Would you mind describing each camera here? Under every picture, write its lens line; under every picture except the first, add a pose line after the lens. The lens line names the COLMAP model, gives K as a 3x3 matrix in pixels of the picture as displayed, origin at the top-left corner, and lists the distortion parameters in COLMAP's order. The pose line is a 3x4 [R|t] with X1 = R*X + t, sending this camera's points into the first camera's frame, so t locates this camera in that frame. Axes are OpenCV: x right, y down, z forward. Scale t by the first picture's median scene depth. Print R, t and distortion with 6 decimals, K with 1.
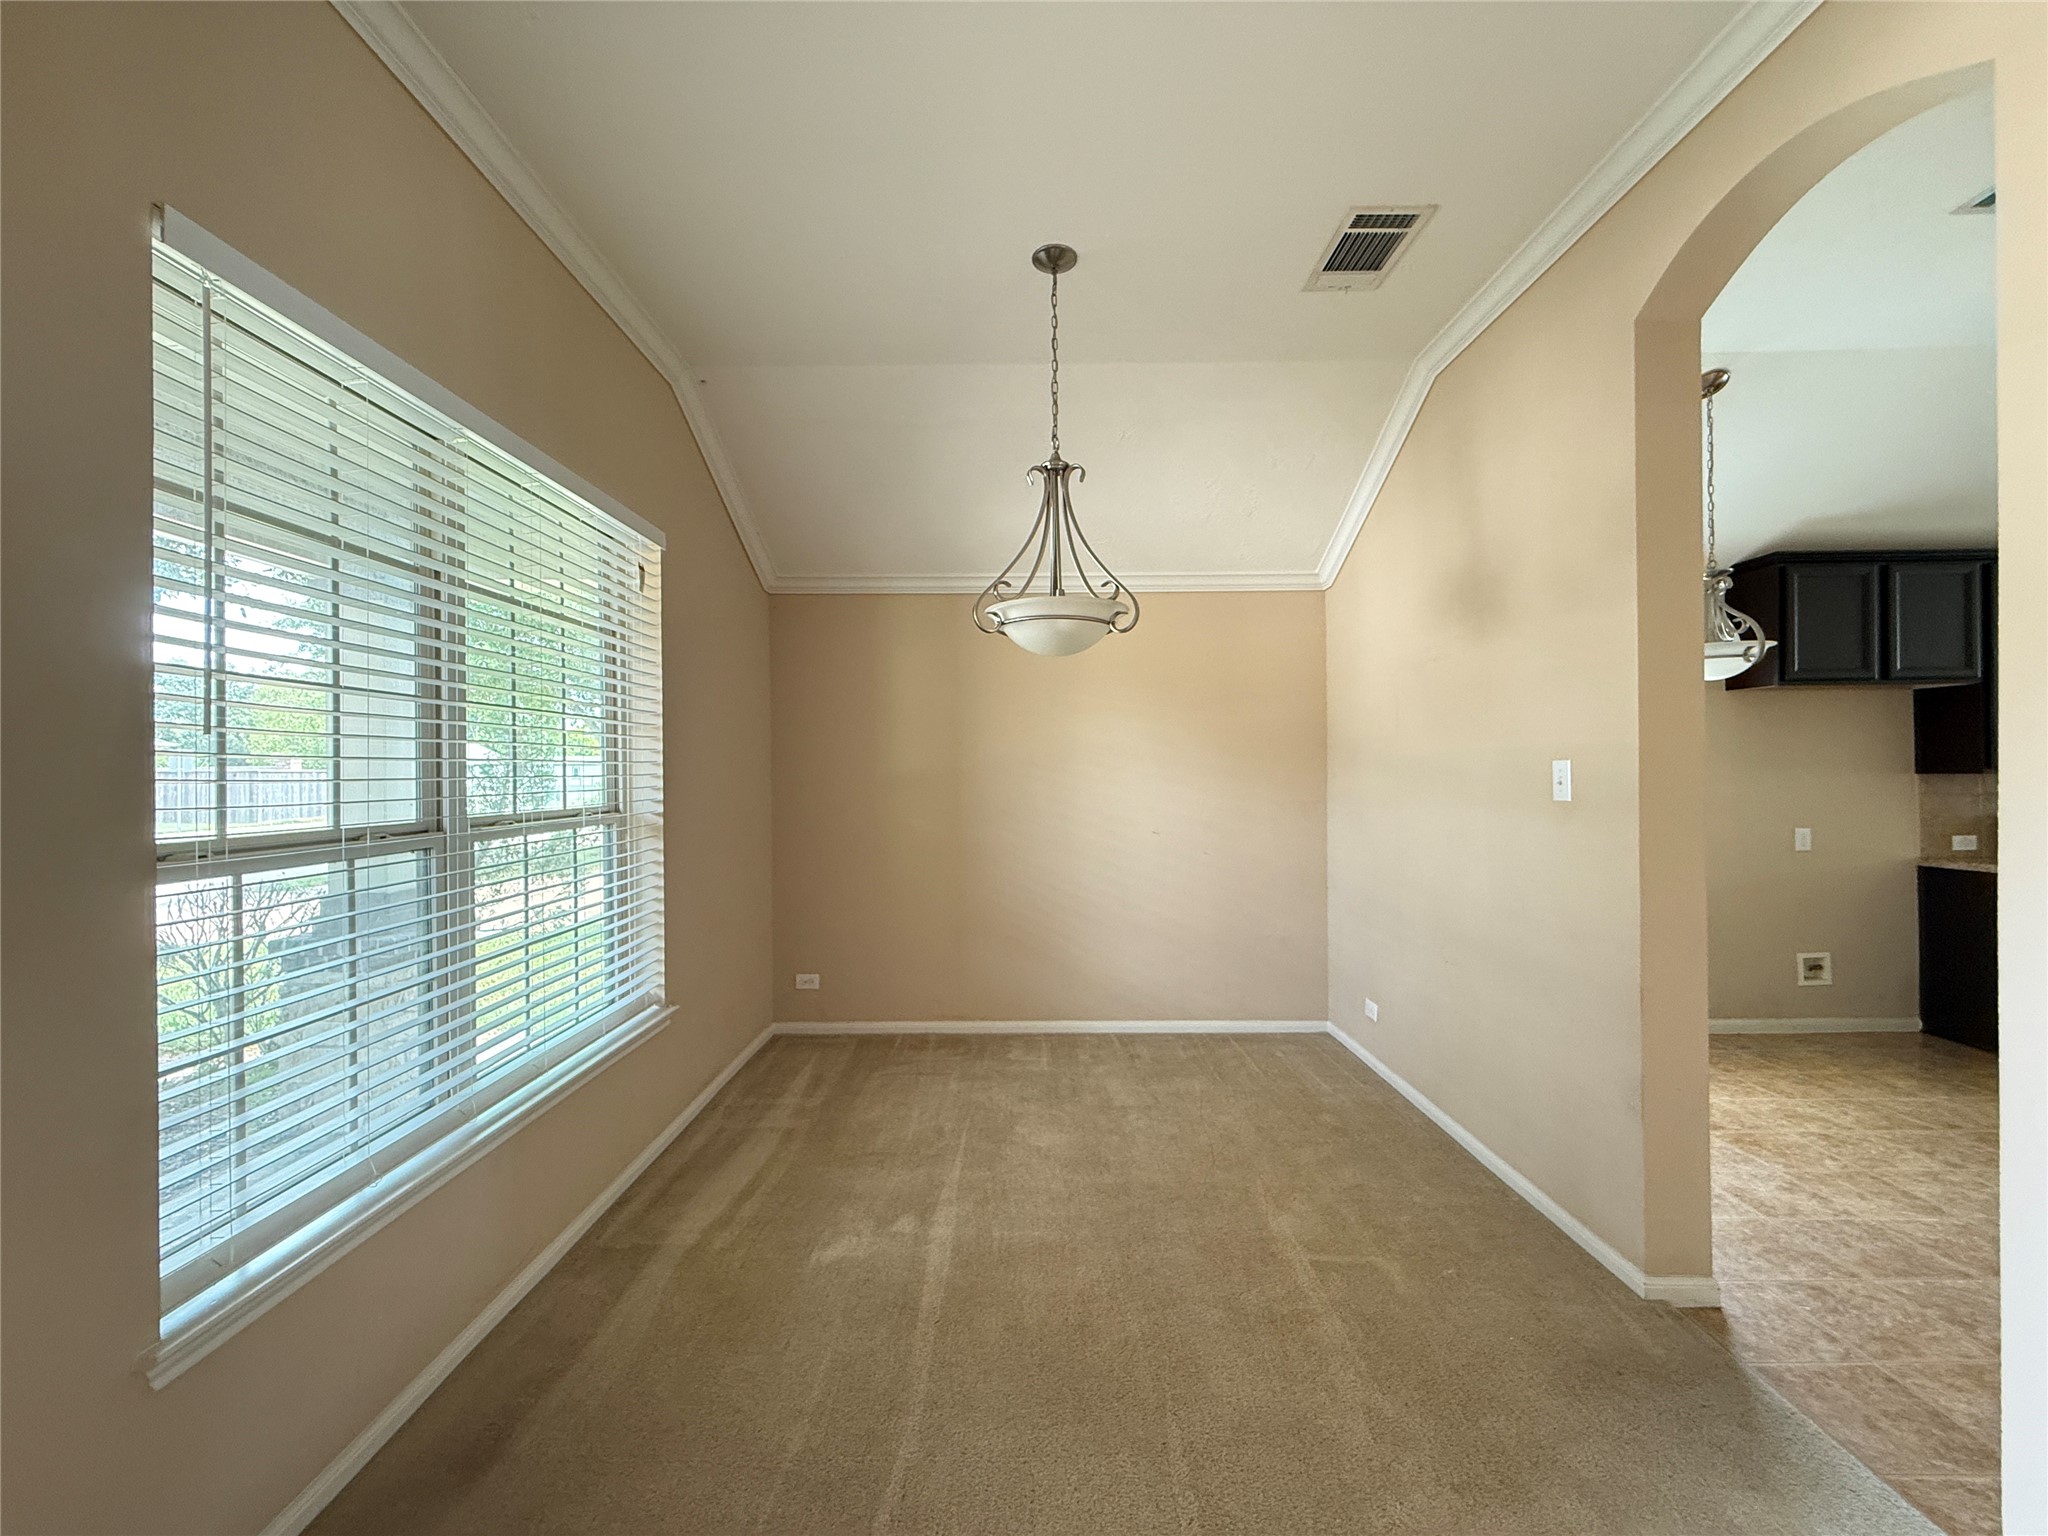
lens RADIAL K [[815.4, 0, 1016.1], [0, 815.4, 770.7], [0, 0, 1]] dist [0.000144, -0.000214]
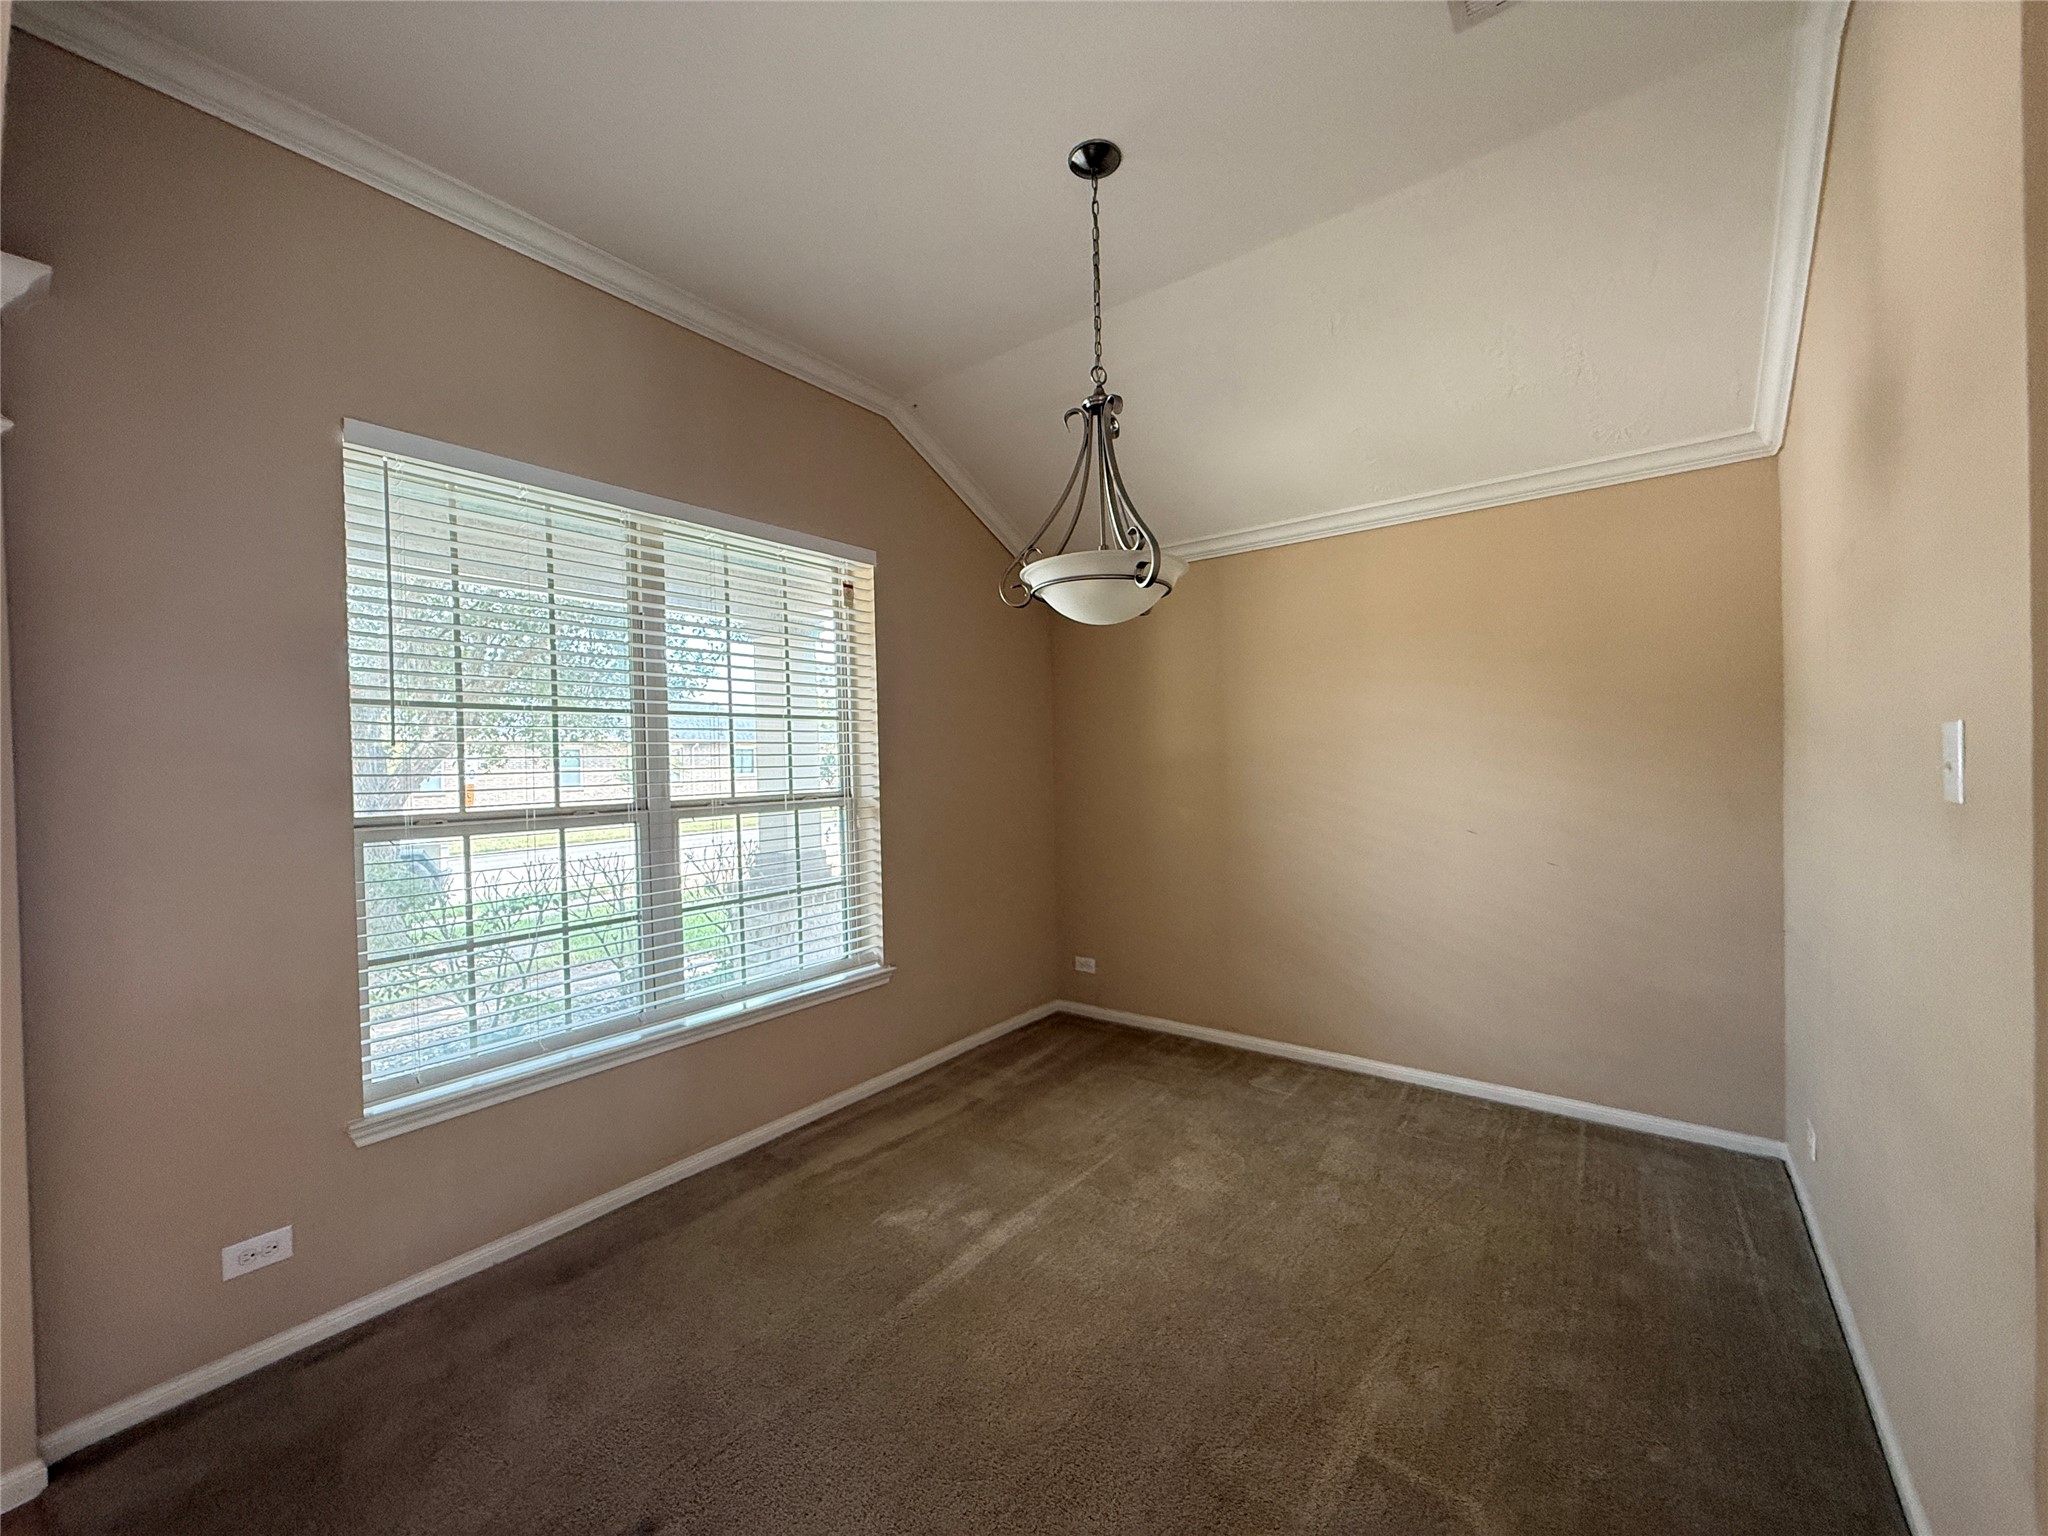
lens RADIAL K [[815.4, 0, 1014.4], [0, 815.4, 771.3], [0, 0, 1]] dist [0.000144, -0.000214]
pose [[0.796103, -0.003939, -0.605148, 0.407803], [0.018631, 0.999664, 0.018003, -0.001796], [0.604874, -0.025607, 0.795909, 0.206424]]
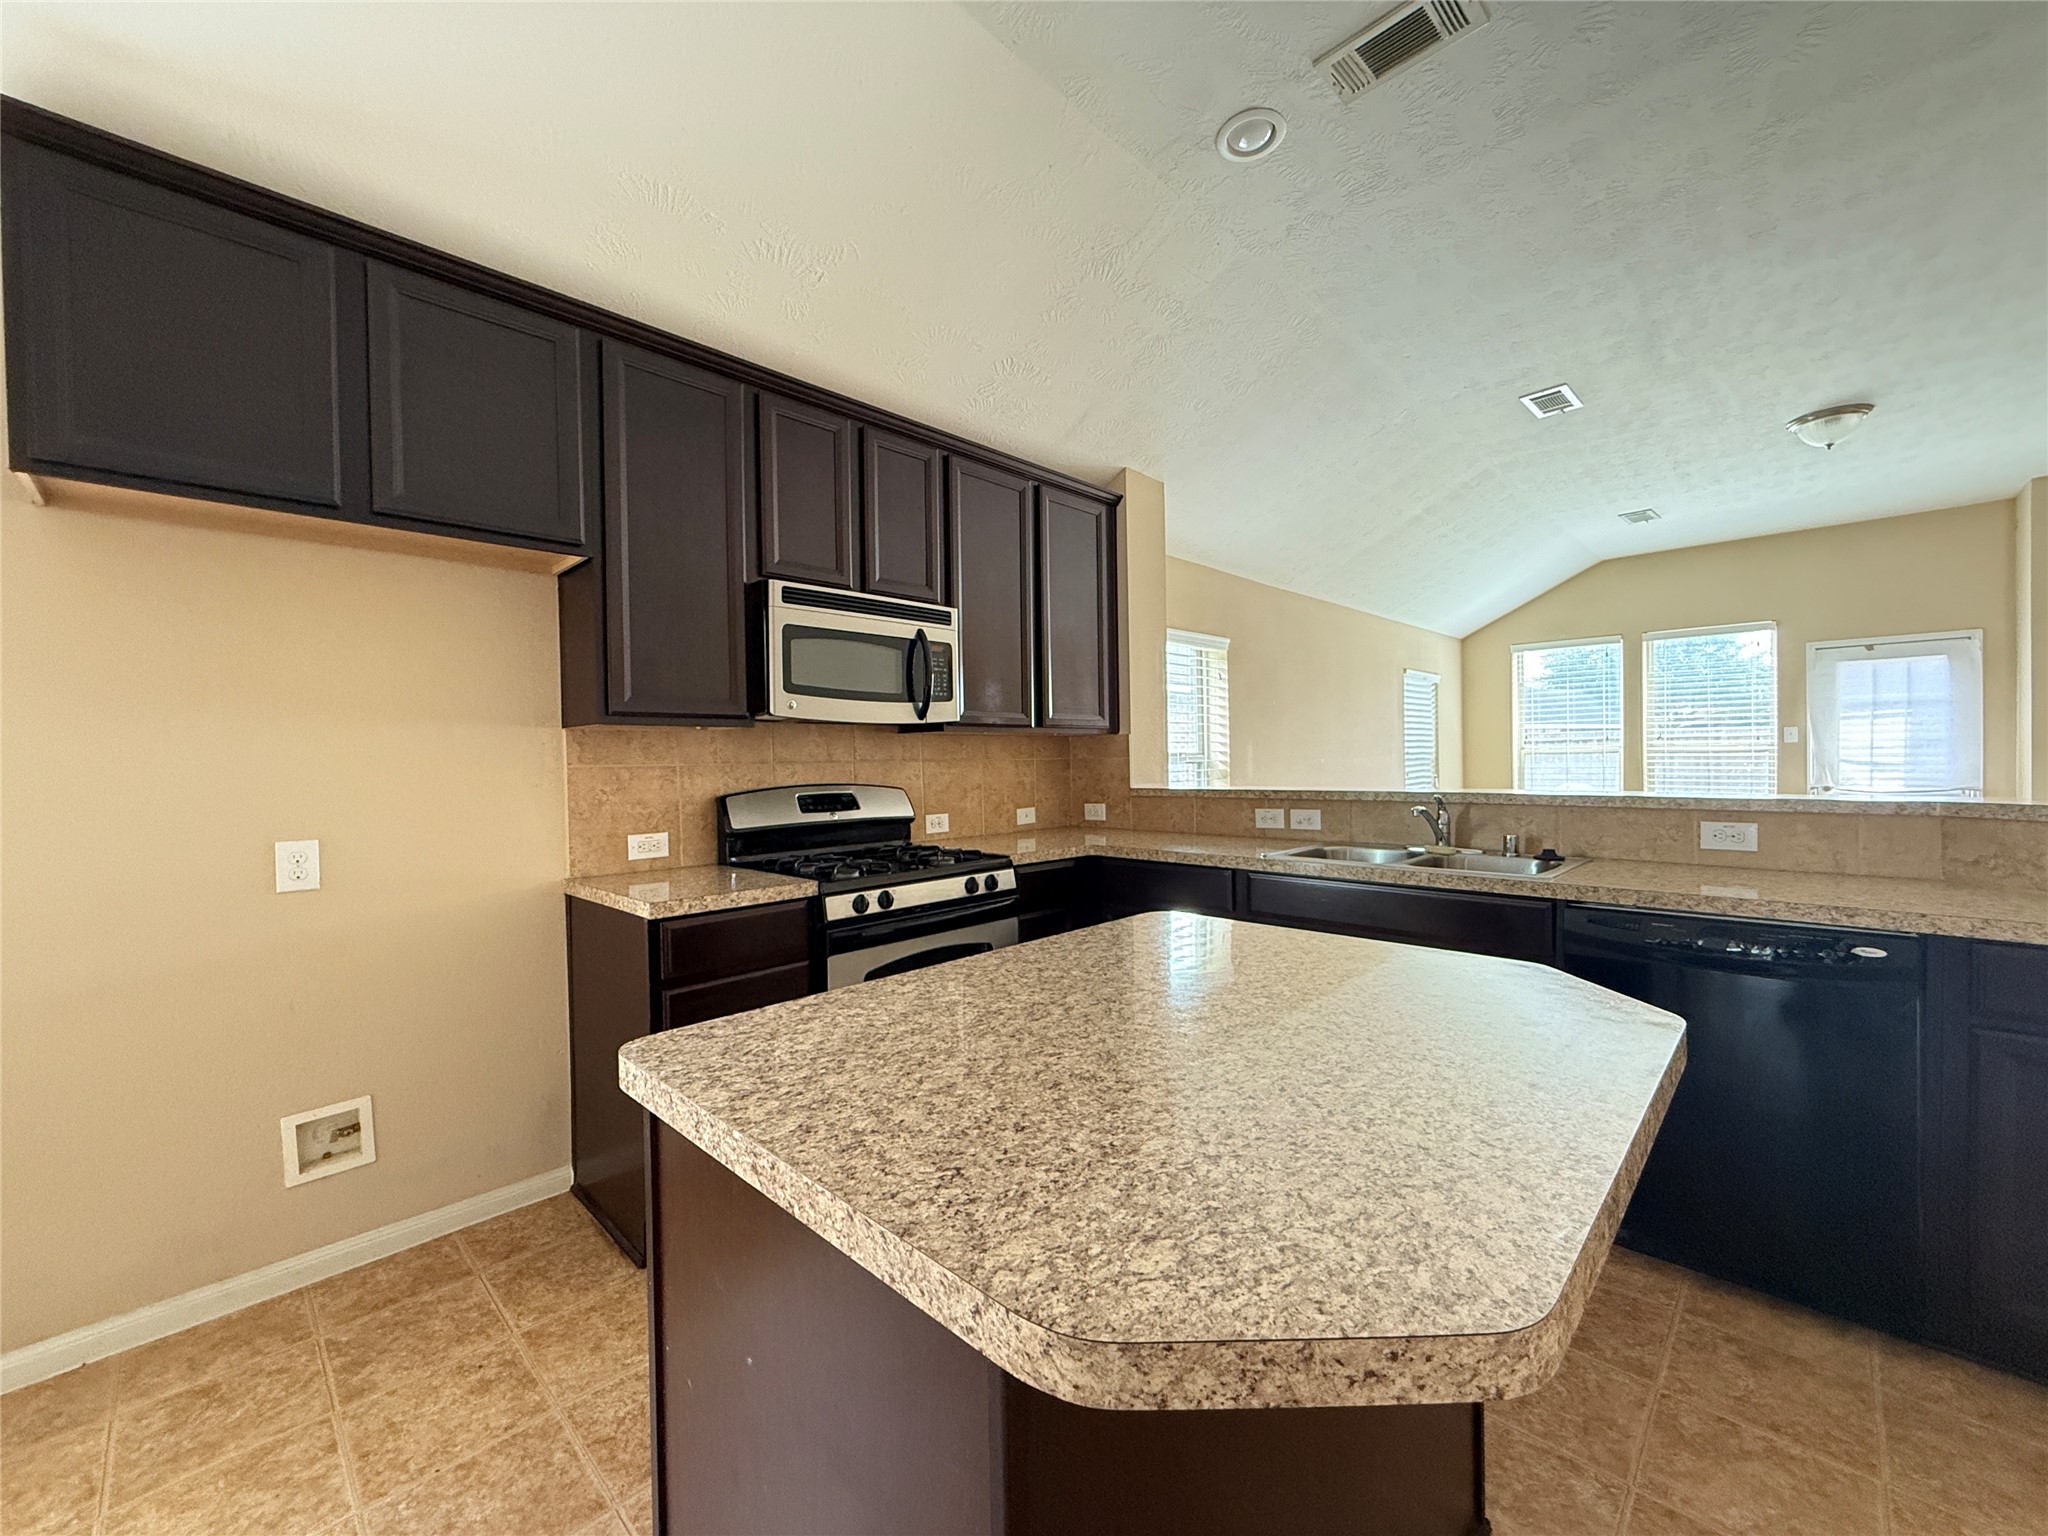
lens RADIAL K [[815.4, 0, 1018.2], [0, 815.4, 771.5], [0, 0, 1]] dist [0.000144, -0.000214]
pose [[0.694457, -0.013473, 0.719408, 1.274216], [0.007329, 0.999905, 0.011652, 0.039911], [-0.719496, -0.002819, 0.694490, 0.540336]]
